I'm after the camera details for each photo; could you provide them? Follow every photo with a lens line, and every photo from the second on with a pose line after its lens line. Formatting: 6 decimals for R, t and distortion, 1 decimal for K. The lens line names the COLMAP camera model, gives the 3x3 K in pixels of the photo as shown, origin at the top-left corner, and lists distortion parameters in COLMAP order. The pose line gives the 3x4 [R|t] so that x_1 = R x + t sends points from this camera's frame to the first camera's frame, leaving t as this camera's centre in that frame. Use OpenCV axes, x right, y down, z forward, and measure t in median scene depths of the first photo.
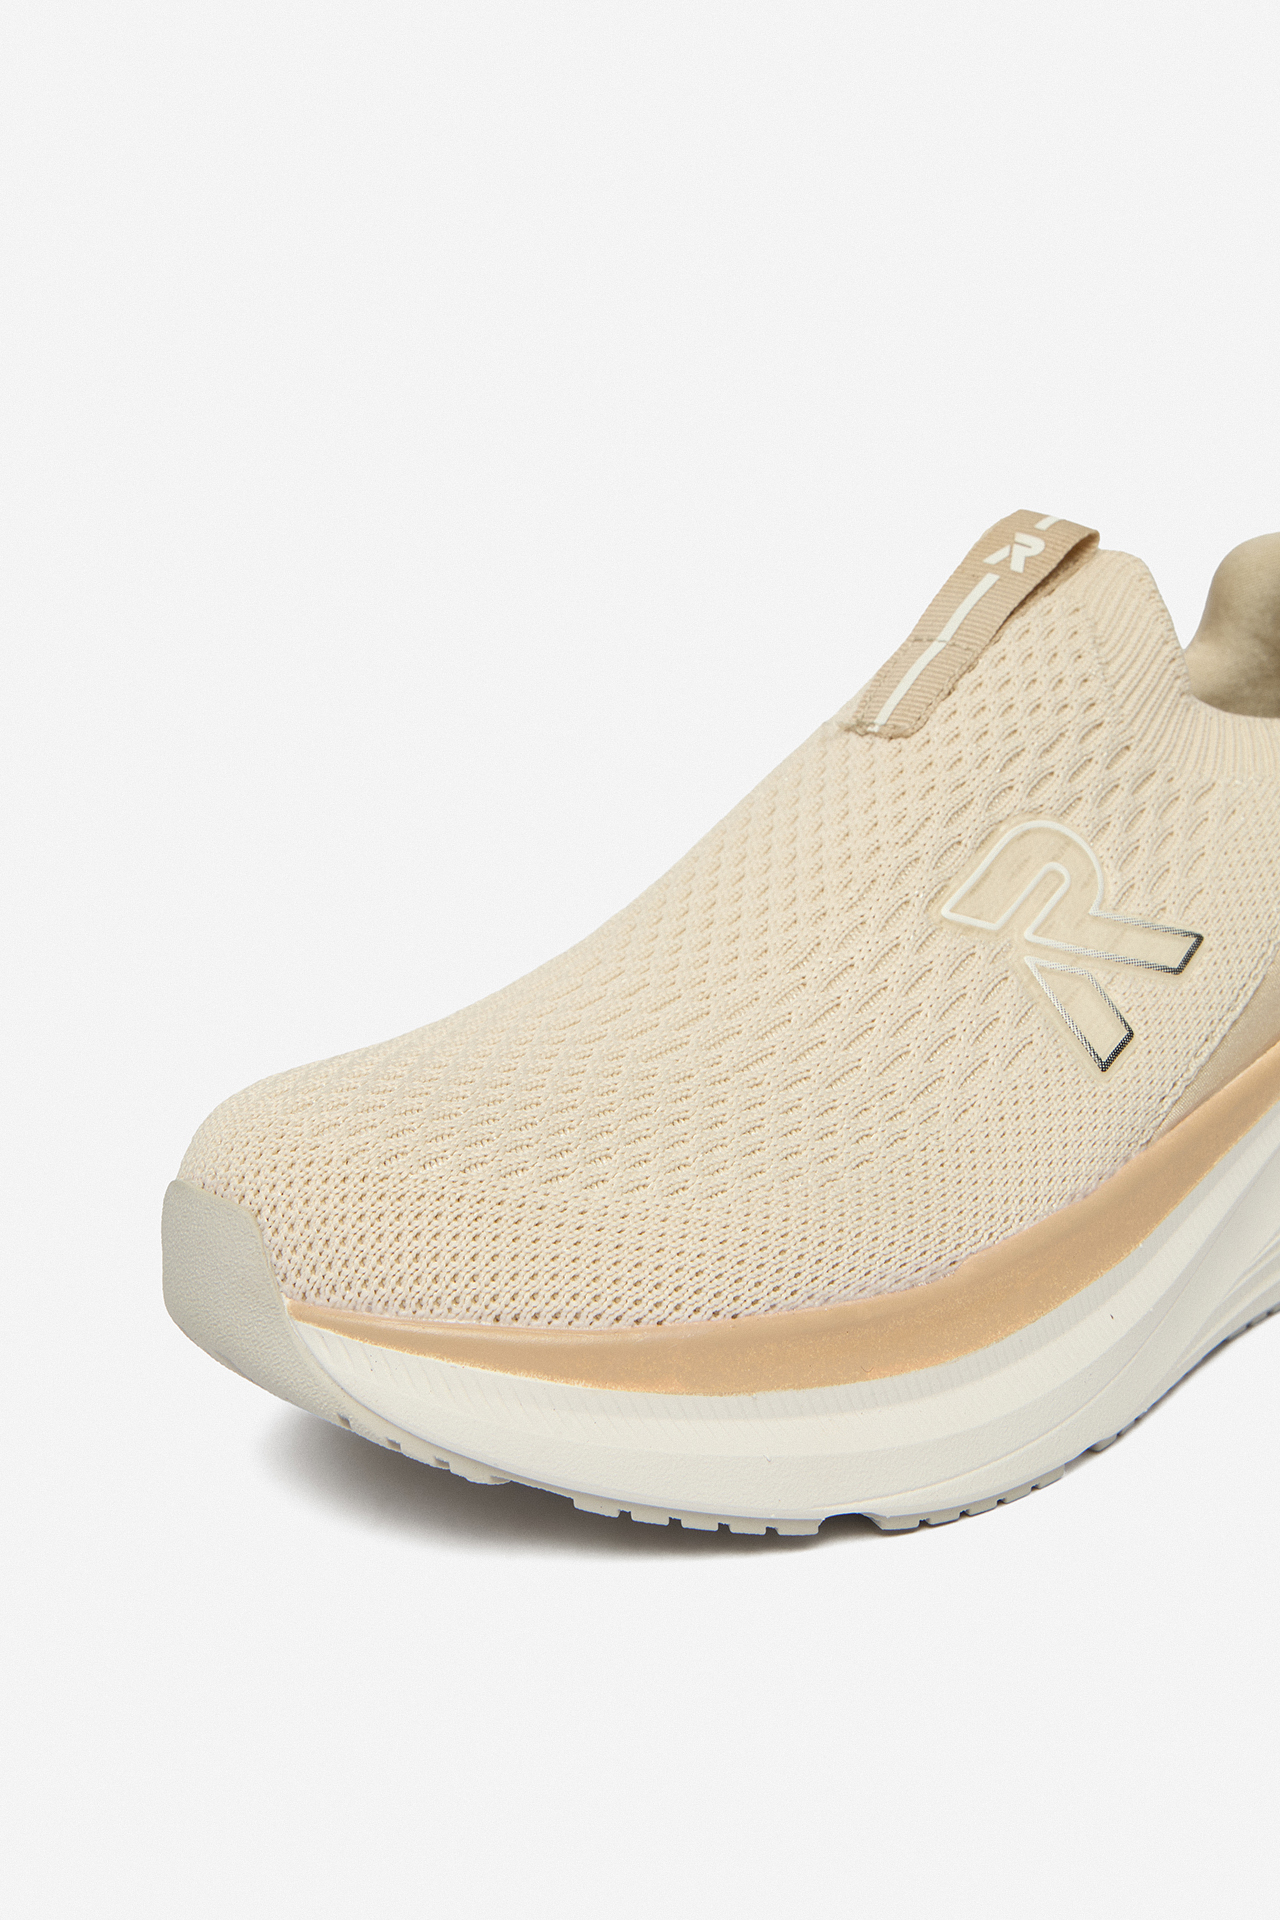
lens RADIAL K [[2538.6, 0, 648.5], [0, 2538.6, 958.7], [0, 0, 1]] dist [-0.035814, 0.000000]
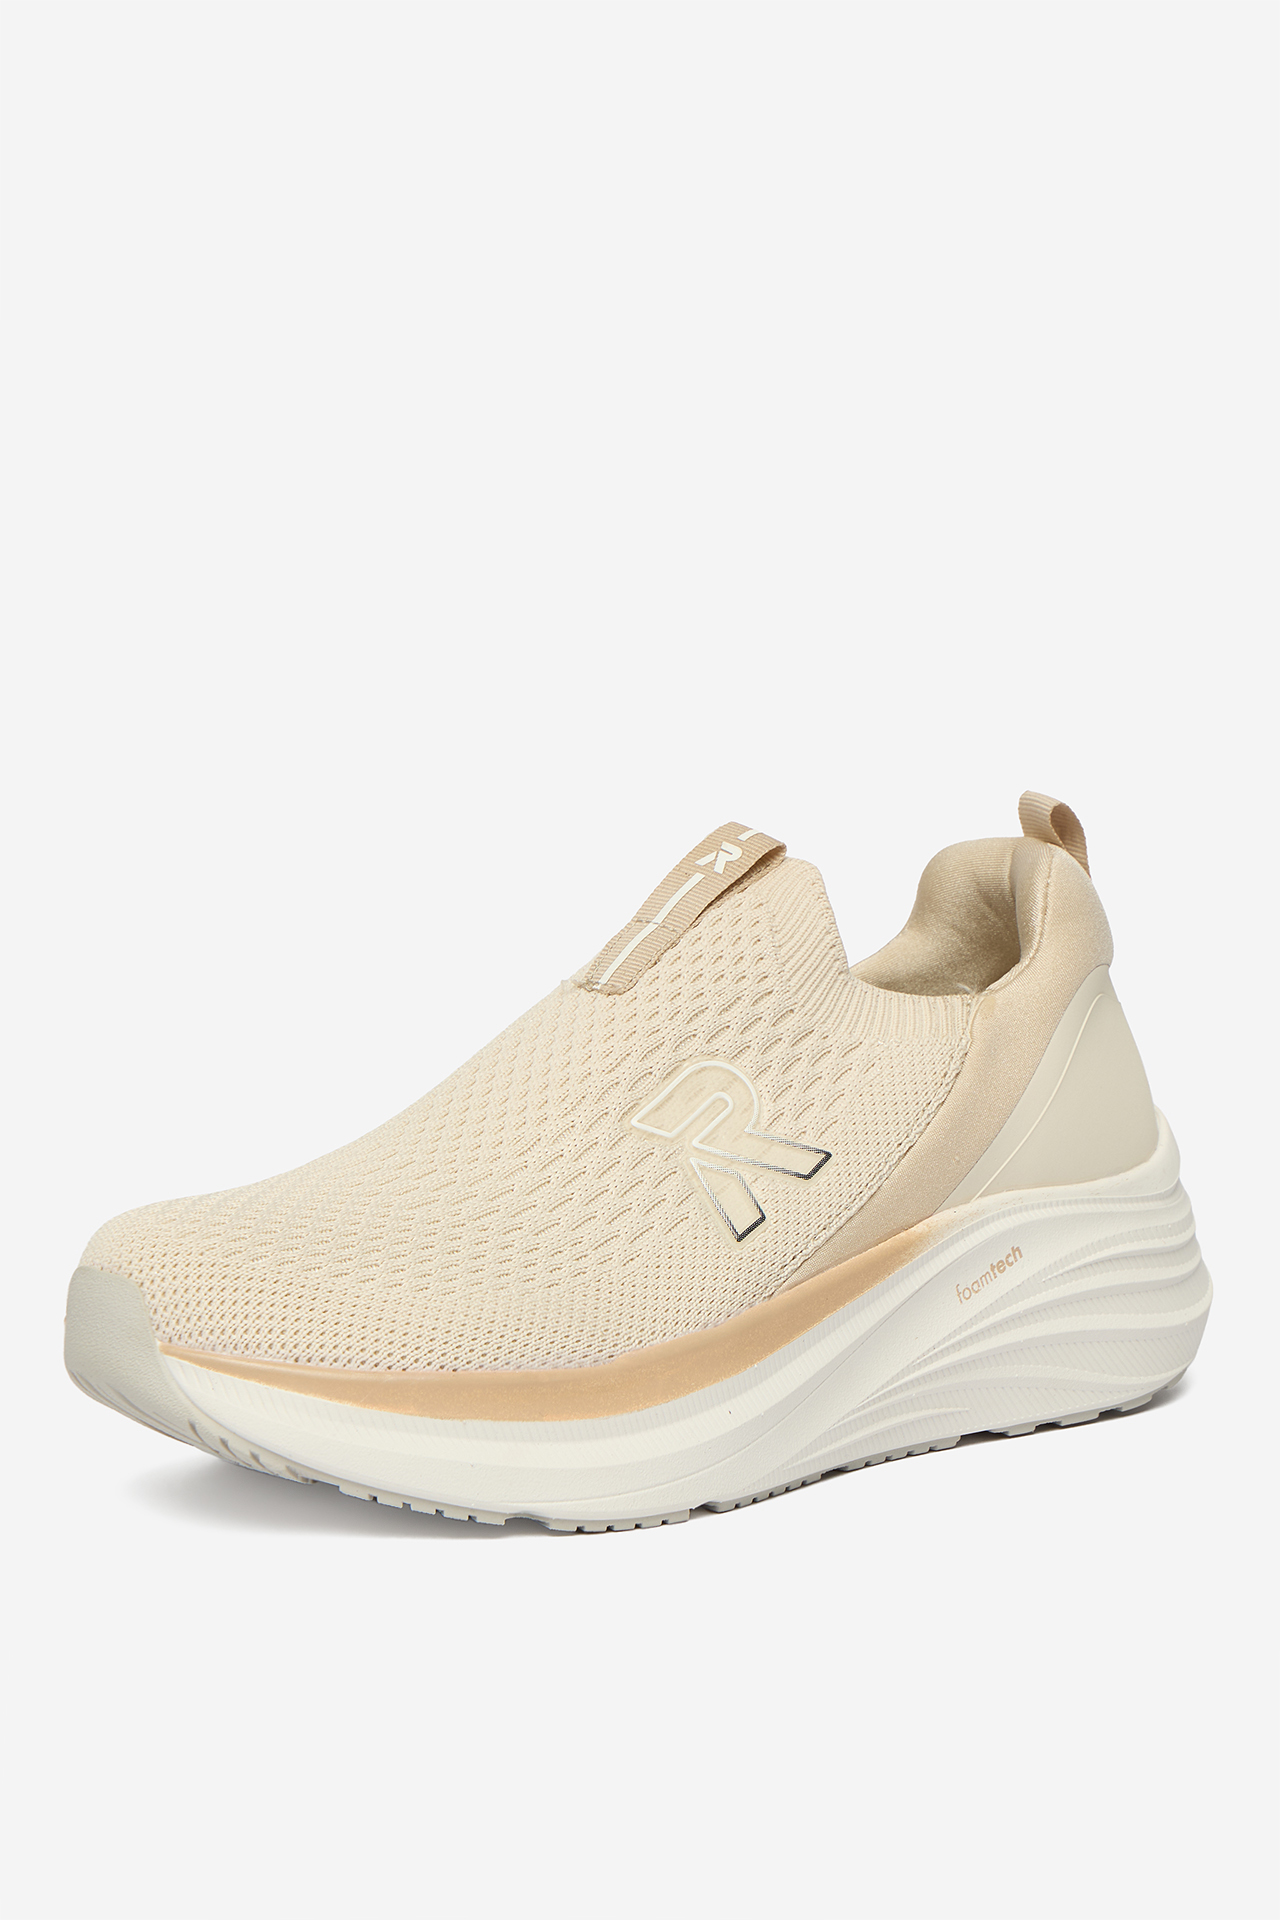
lens RADIAL K [[5941.8, 0, 637.1], [0, 5941.8, 957.0], [0, 0, 1]] dist [-0.600276, 0.000000]
pose [[0.998383, 0.055901, 0.010285, 0.082840], [-0.054709, 0.994176, -0.092849, 0.195665], [-0.015415, 0.092136, 0.995627, -2.259303]]
